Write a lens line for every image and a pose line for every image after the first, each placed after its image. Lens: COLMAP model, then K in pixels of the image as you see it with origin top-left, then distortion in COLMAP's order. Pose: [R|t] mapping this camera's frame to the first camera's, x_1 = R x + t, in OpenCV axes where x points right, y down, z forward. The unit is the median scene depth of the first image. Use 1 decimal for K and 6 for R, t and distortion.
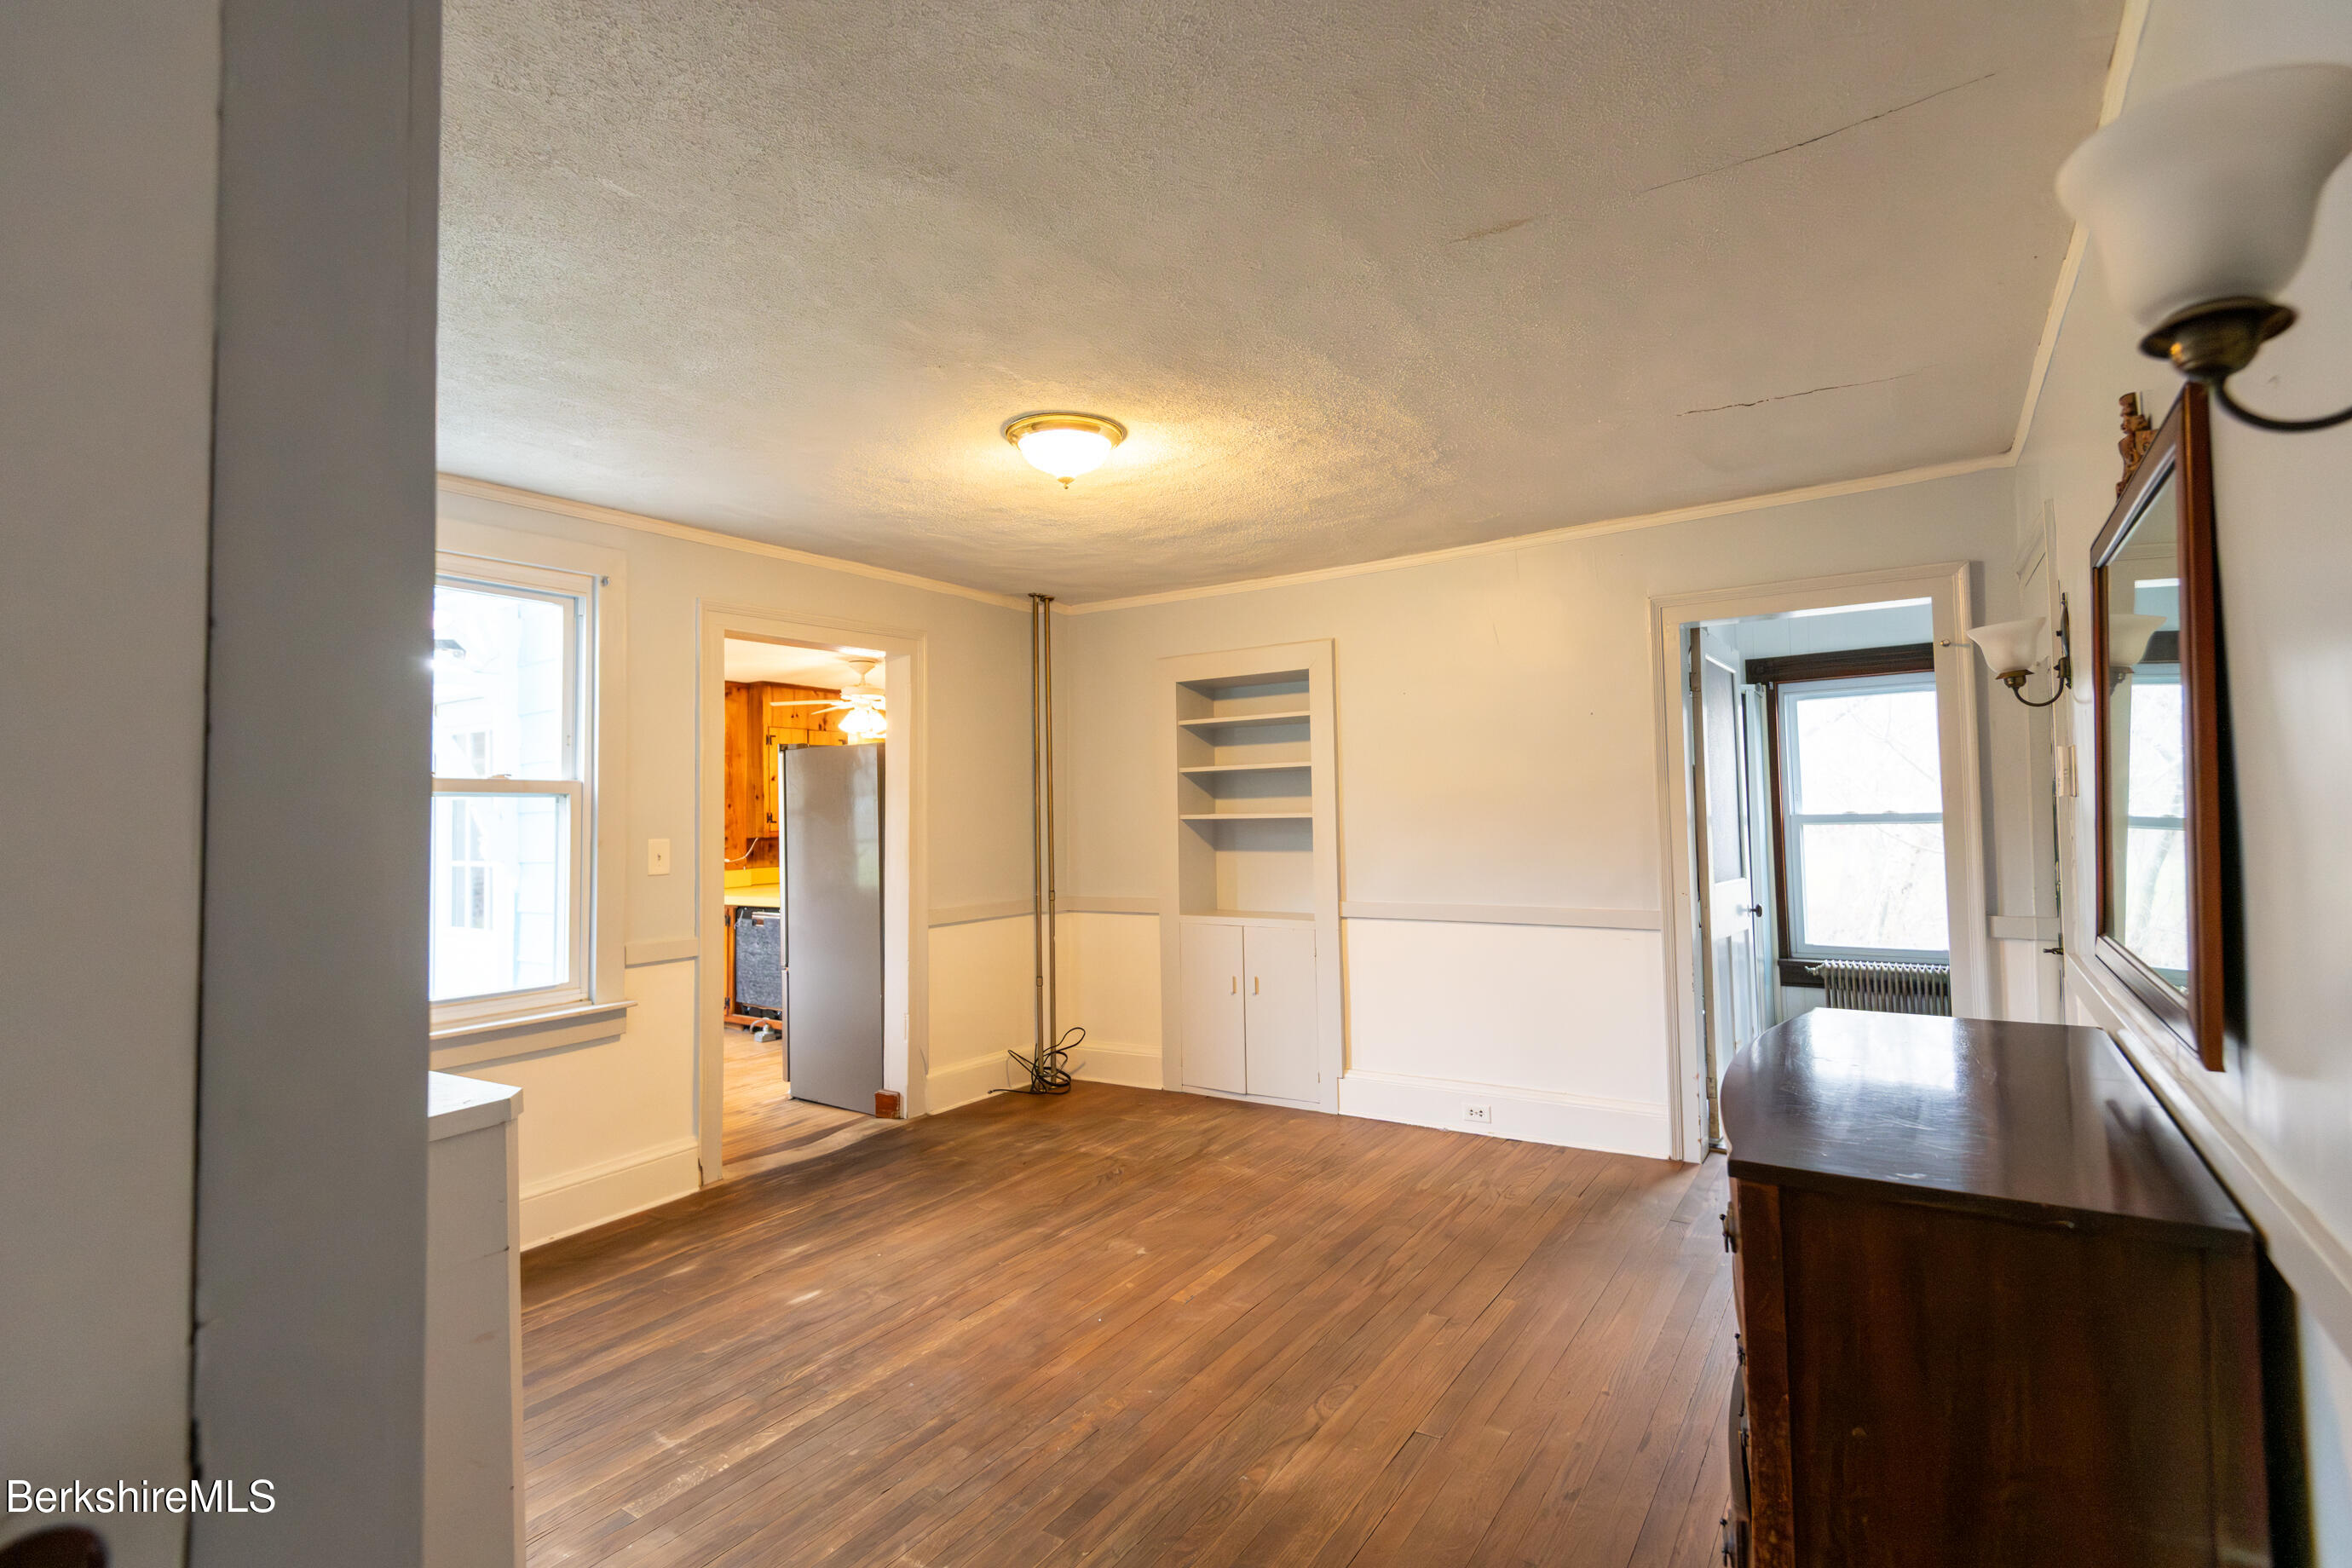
lens RADIAL K [[1088.4, 0, 1194.1], [0, 1088.4, 771.2], [0, 0, 1]] dist [0.047599, -0.032166]
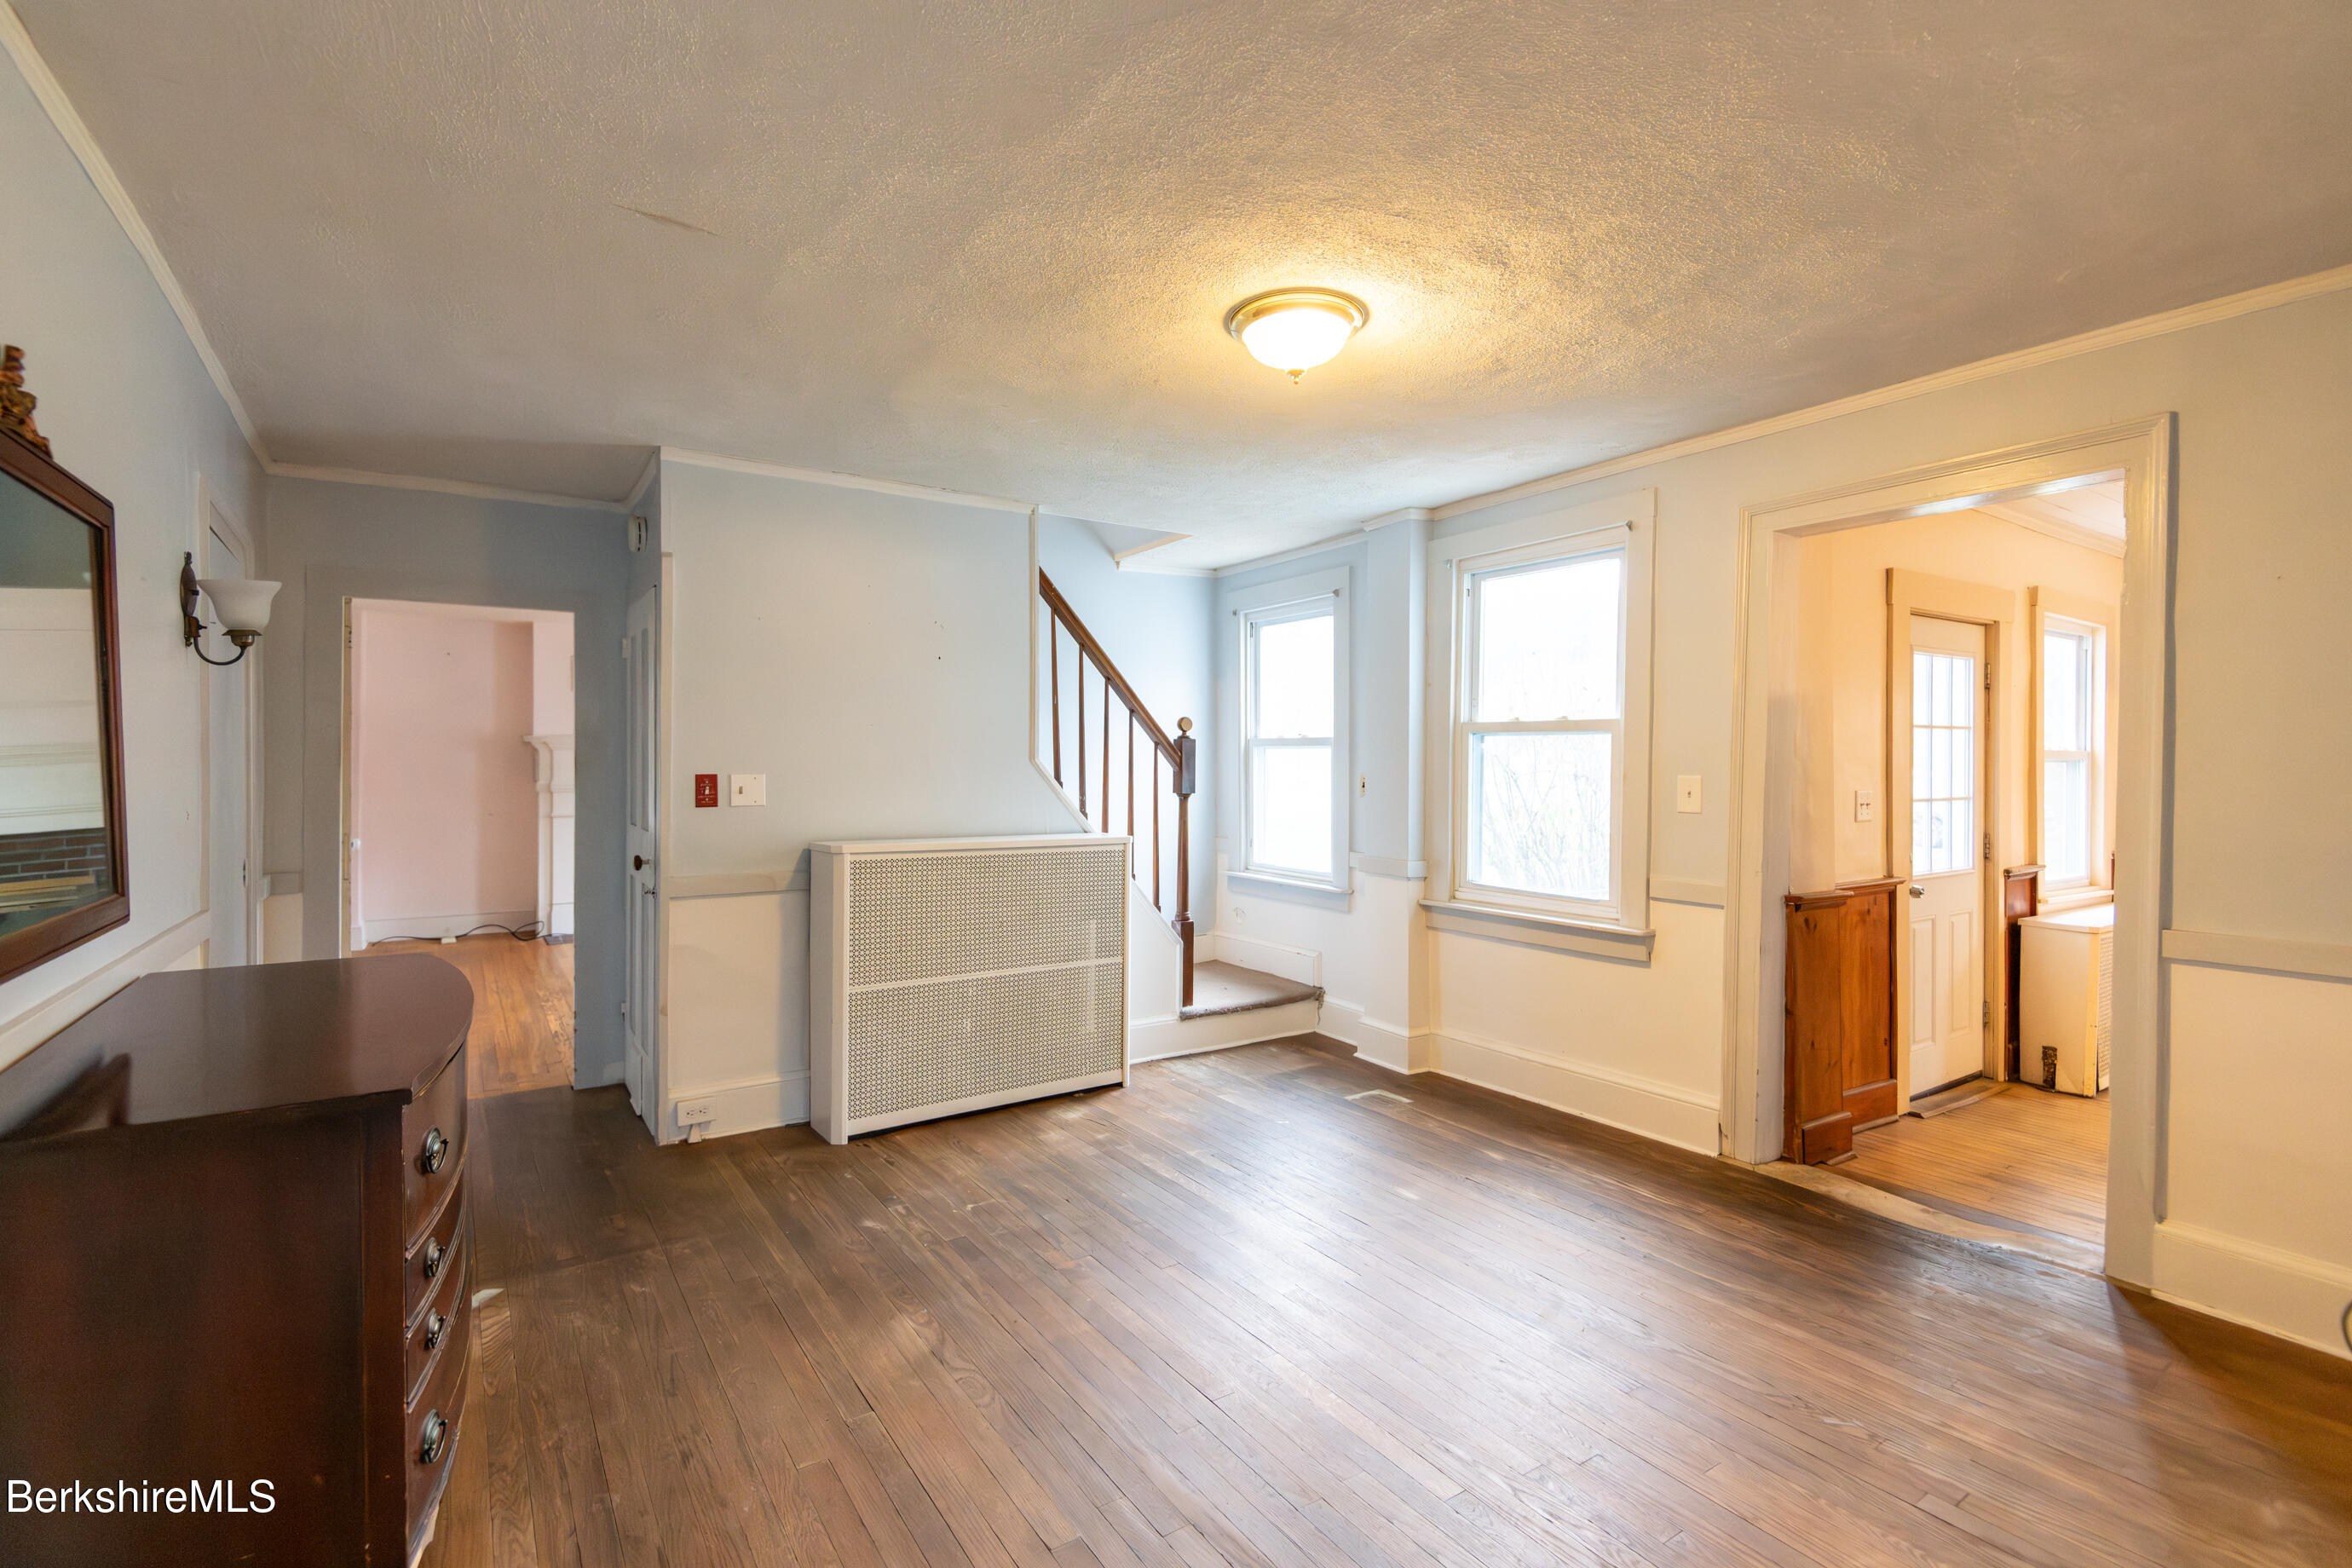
lens RADIAL K [[1088.4, 0, 1194.1], [0, 1088.4, 771.2], [0, 0, 1]] dist [0.047599, -0.032166]
pose [[-0.380123, 0.026343, -0.924561, 0.626991], [0.039209, 0.999155, 0.012348, 0.032378], [0.924104, -0.031557, -0.380835, 1.069474]]
